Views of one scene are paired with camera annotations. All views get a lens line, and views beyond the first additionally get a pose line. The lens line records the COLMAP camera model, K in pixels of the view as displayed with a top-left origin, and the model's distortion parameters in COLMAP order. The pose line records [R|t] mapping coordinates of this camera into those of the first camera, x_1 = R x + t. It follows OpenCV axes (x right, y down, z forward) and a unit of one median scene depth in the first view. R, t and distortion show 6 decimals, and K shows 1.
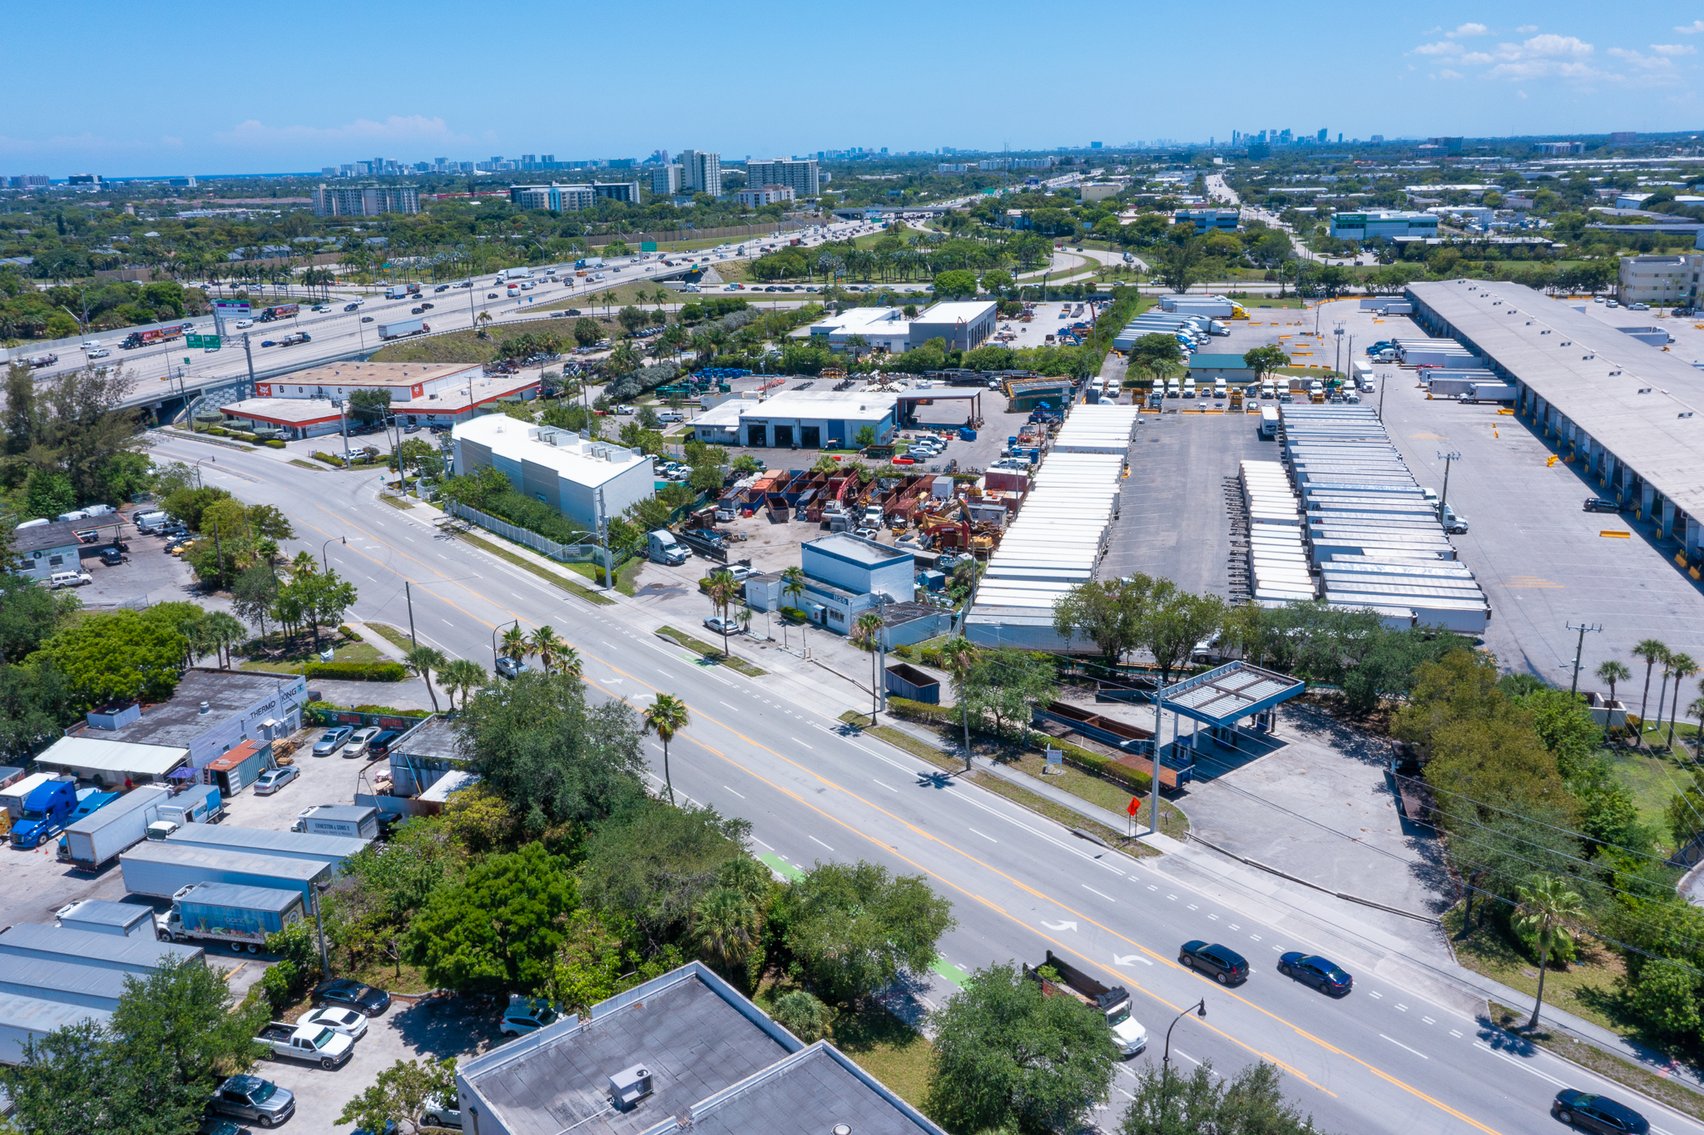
lens RADIAL K [[1353.3, 0, 866.1], [0, 1353.3, 562.1], [0, 0, 1]] dist [-0.001753, 0.008628]
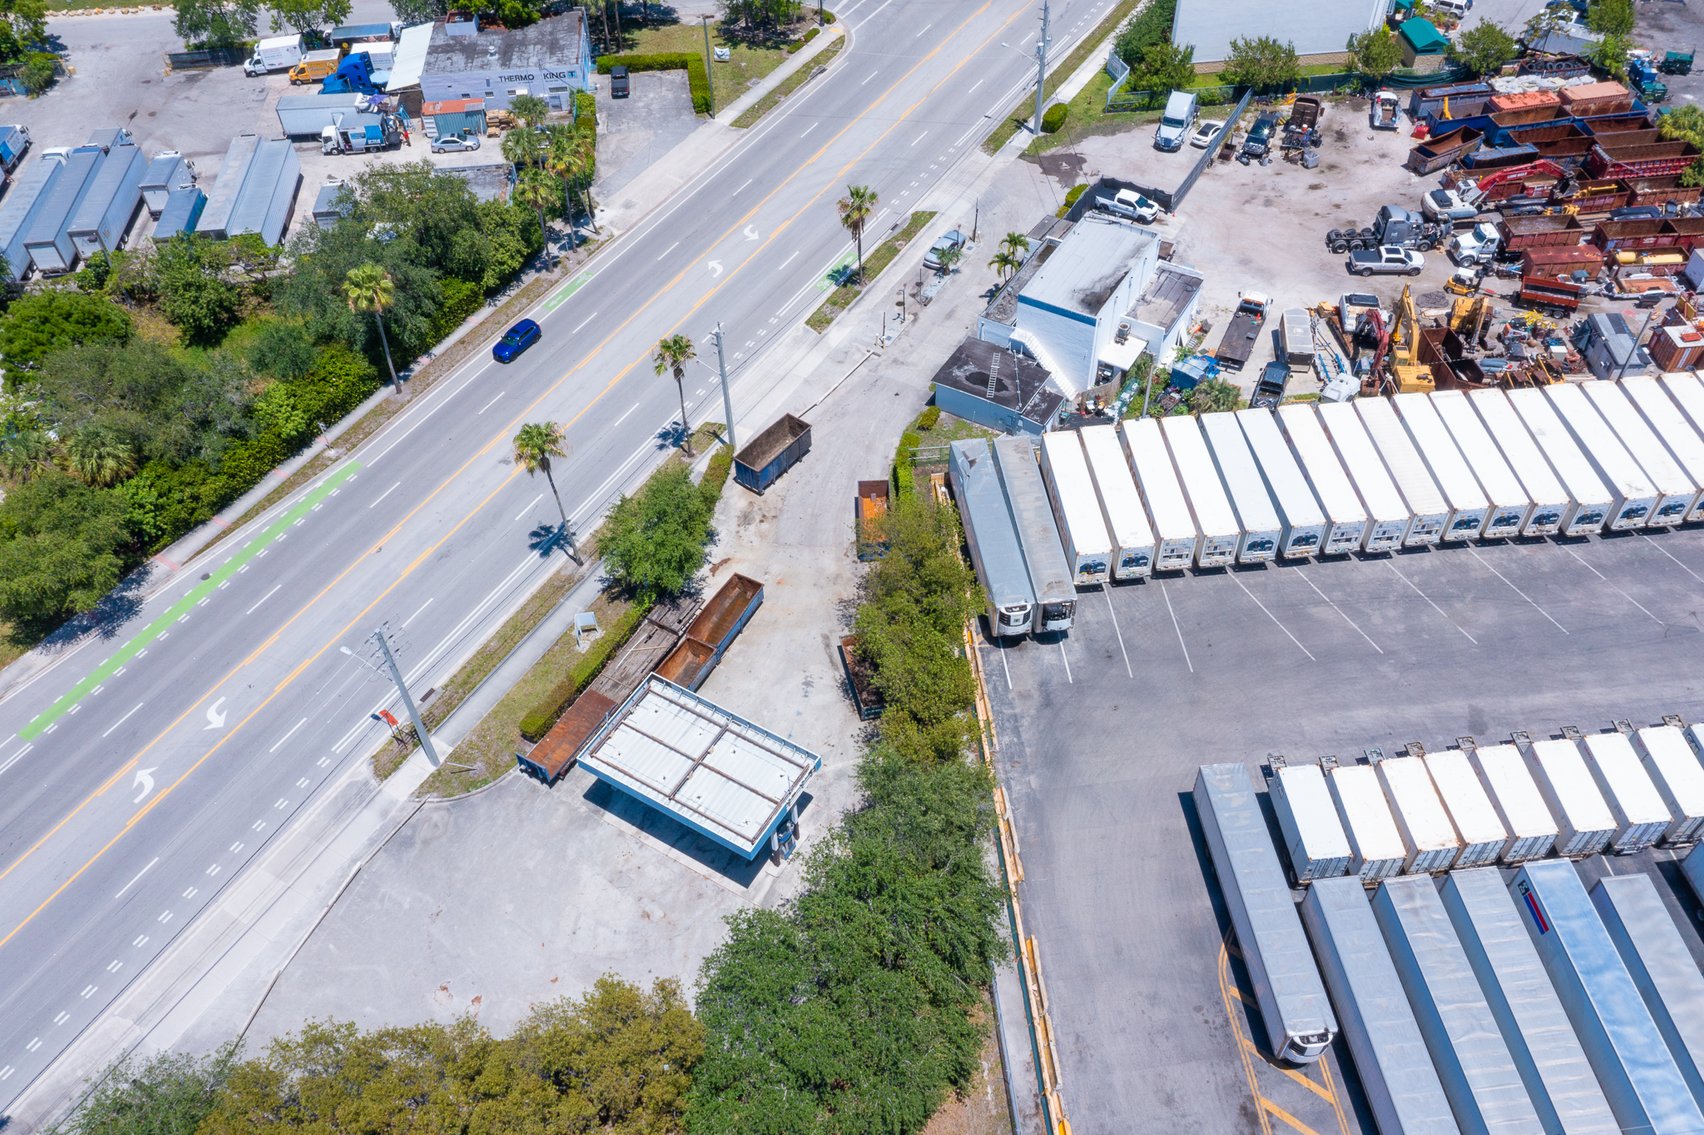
lens RADIAL K [[1421.8, 0, 828.4], [0, 1421.8, 568.6], [0, 0, 1]] dist [-0.001186, 0.001724]
pose [[0.330480, 0.690798, -0.643102, 0.435656], [-0.251280, 0.721194, 0.645553, -0.276841], [0.909748, -0.051743, 0.411924, 0.515326]]
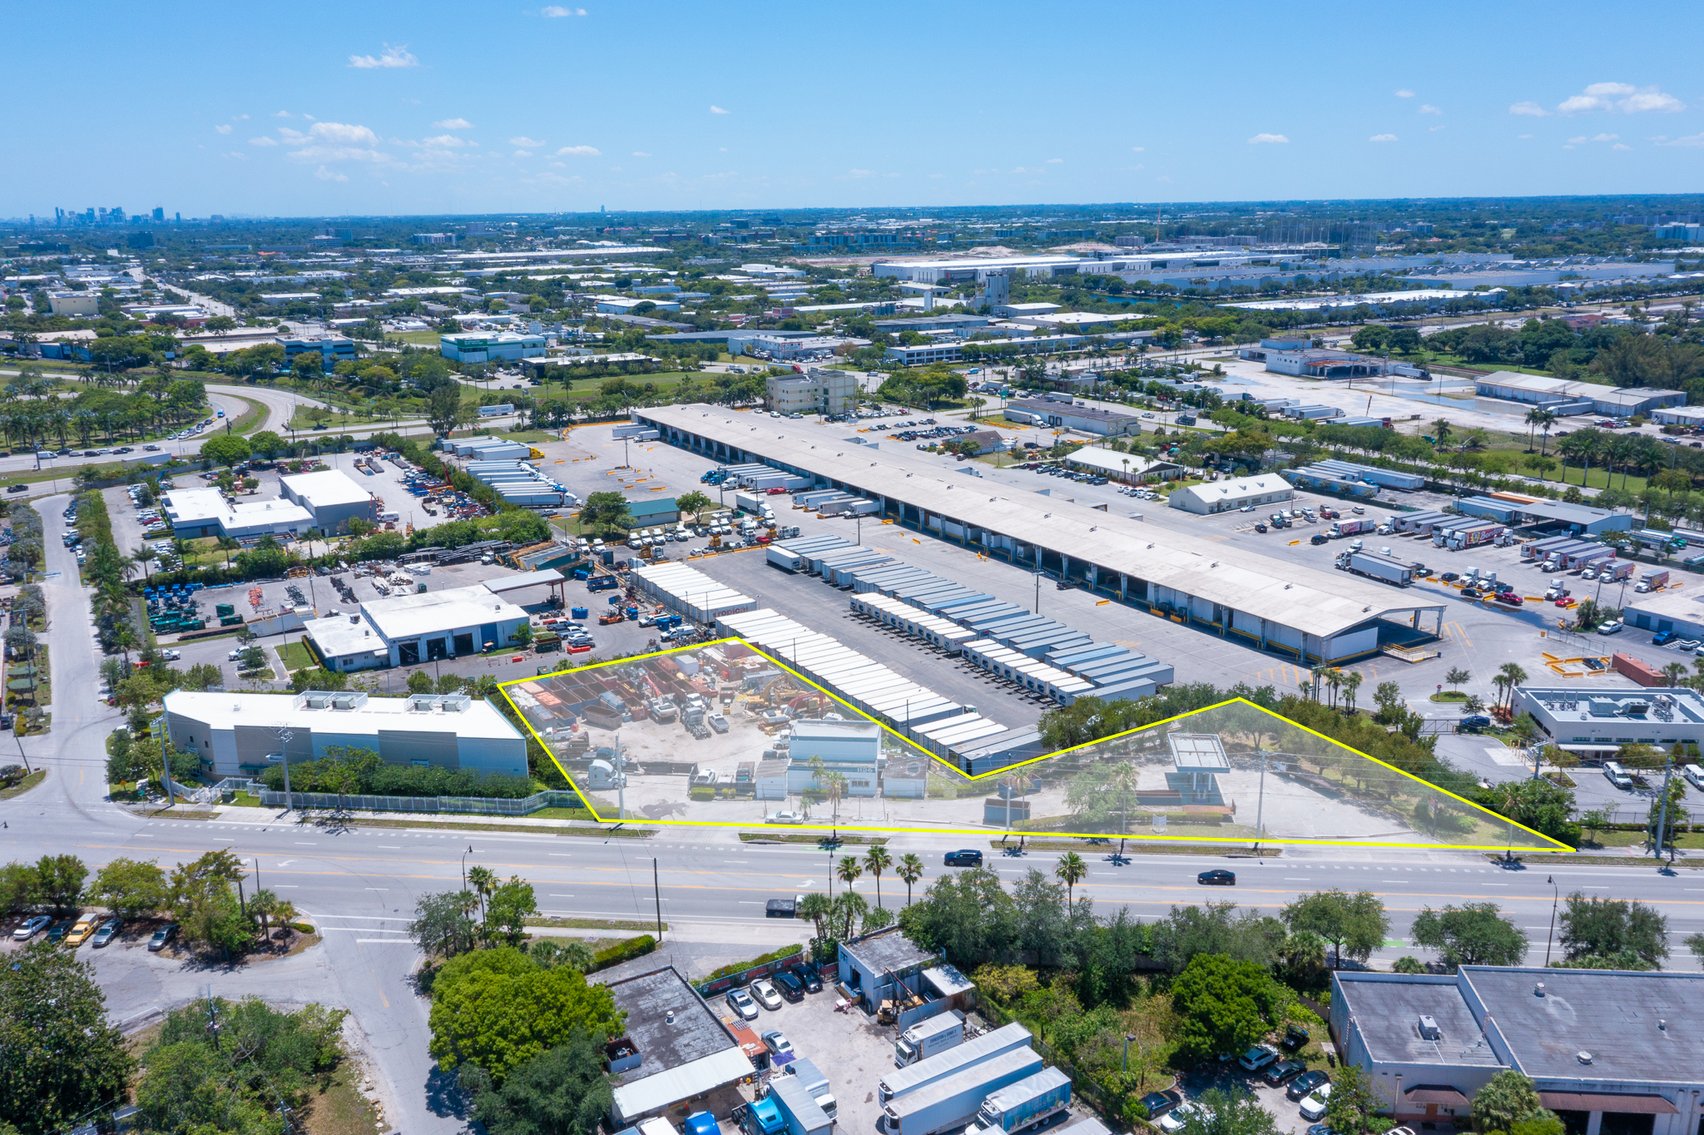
lens RADIAL K [[1335.5, 0, 852.0], [0, 1335.5, 567.5], [0, 0, 1]] dist [-0.010946, 0.005984]
pose [[0.707632, -0.168513, 0.686192, -0.728067], [0.200137, 0.979175, 0.034072, -0.173877], [-0.677644, 0.113222, 0.726622, 0.054718]]
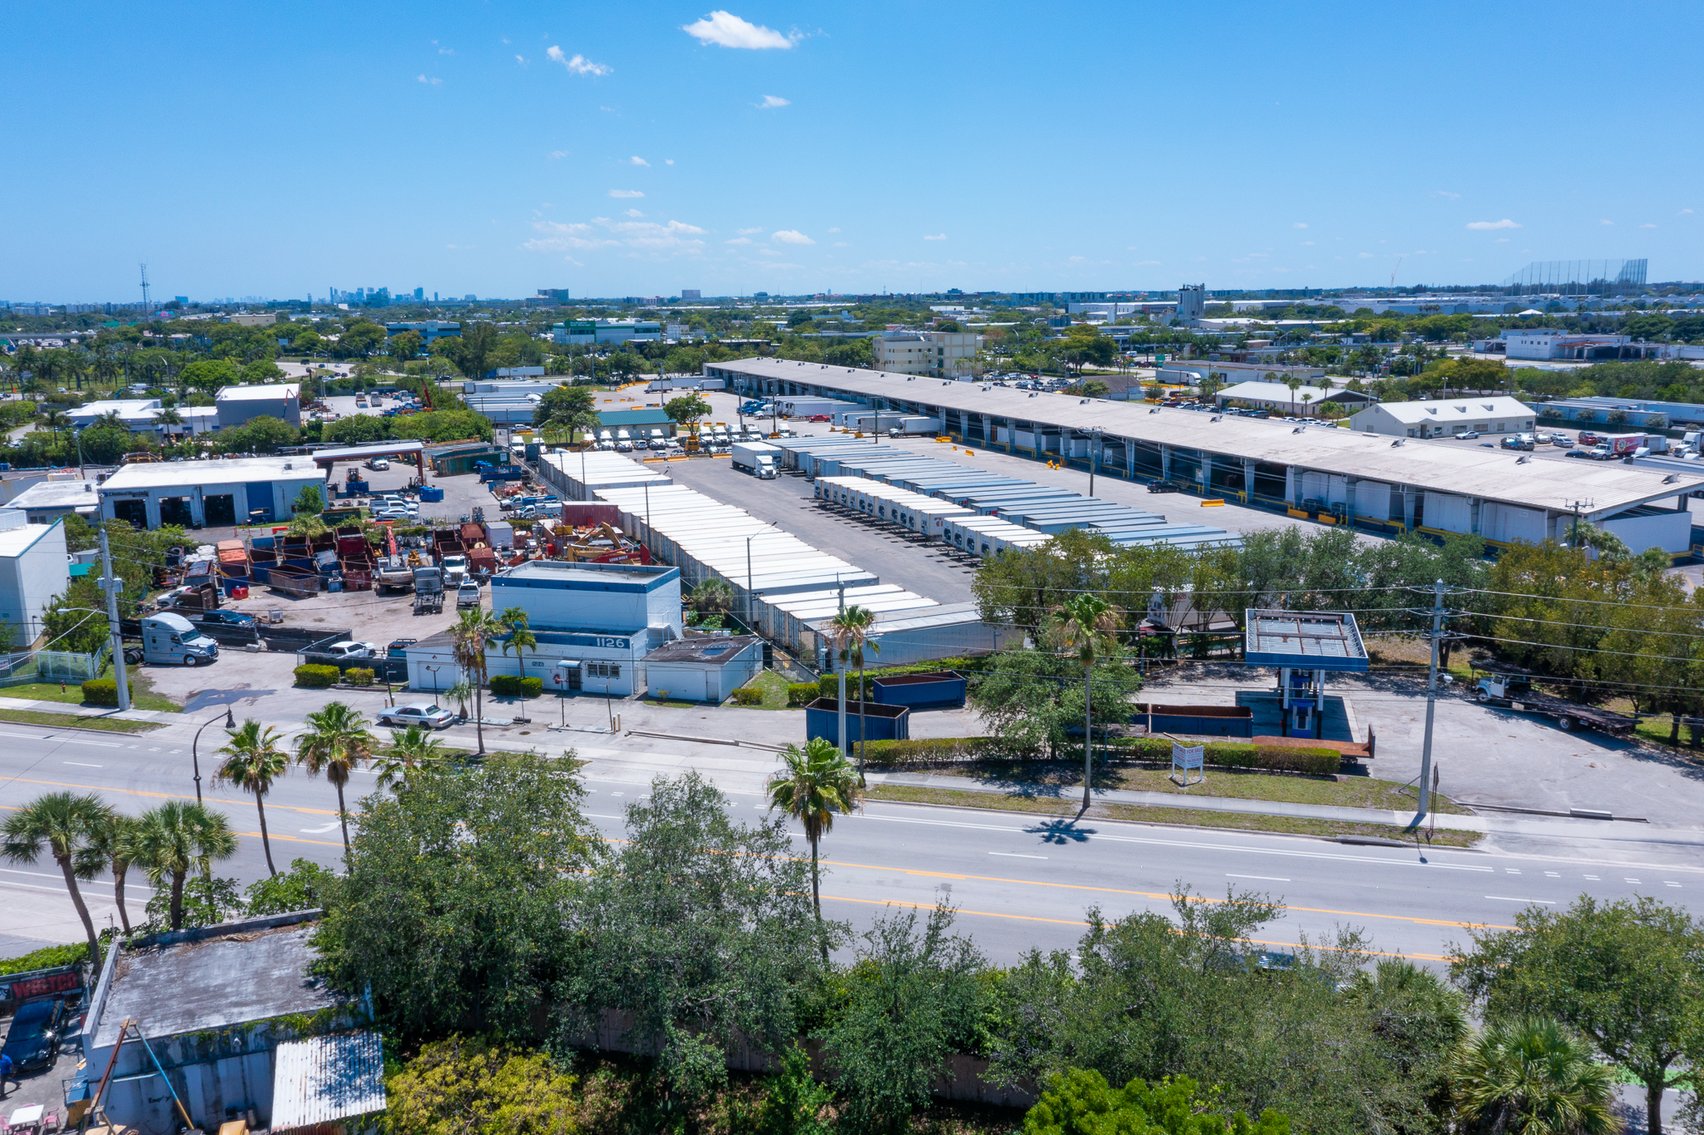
lens RADIAL K [[1335.5, 0, 852.0], [0, 1335.5, 567.5], [0, 0, 1]] dist [-0.010946, 0.005984]
pose [[0.812768, -0.100076, 0.573928, -0.241672], [0.159216, 0.985789, -0.053582, 0.037484], [-0.560410, 0.134928, 0.817151, 0.345240]]
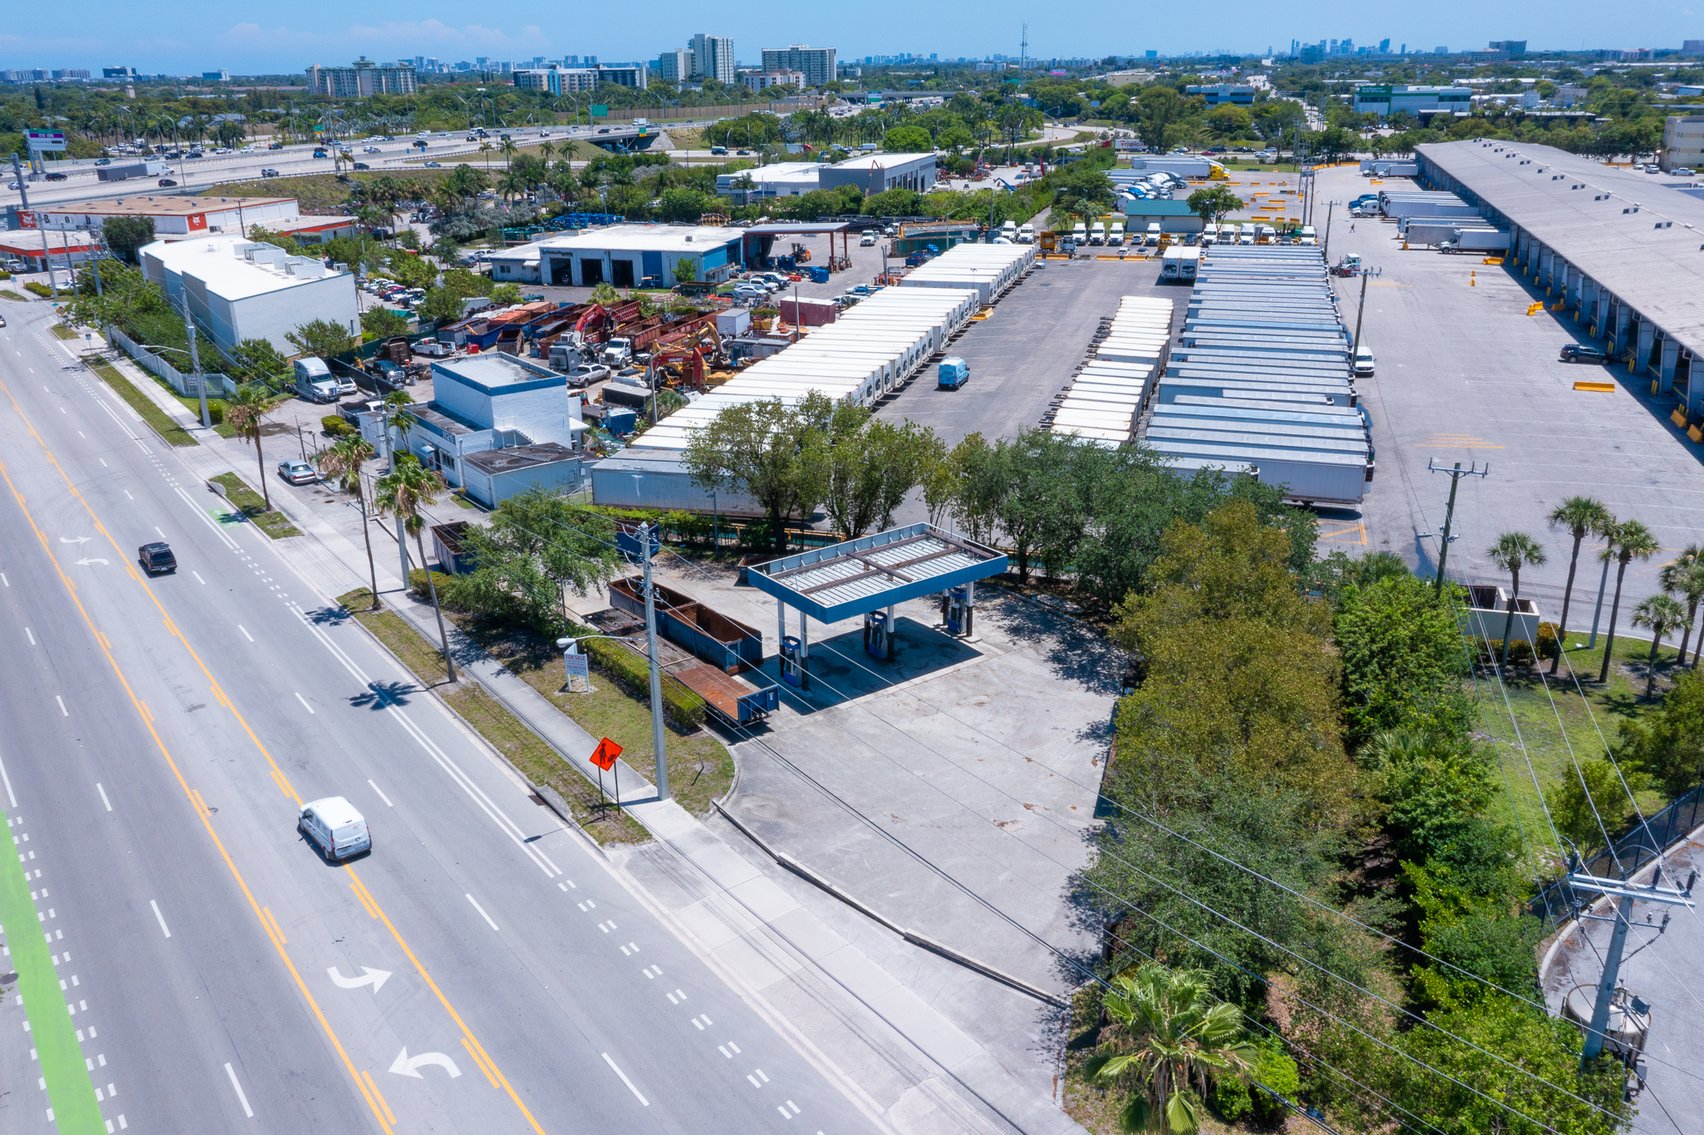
lens RADIAL K [[1335.5, 0, 852.0], [0, 1335.5, 567.5], [0, 0, 1]] dist [-0.010946, 0.005984]
pose [[0.998902, 0.024483, -0.039941, 0.185092], [-0.021642, 0.997307, 0.070067, 0.035384], [0.041549, -0.069126, 0.996742, 0.260853]]
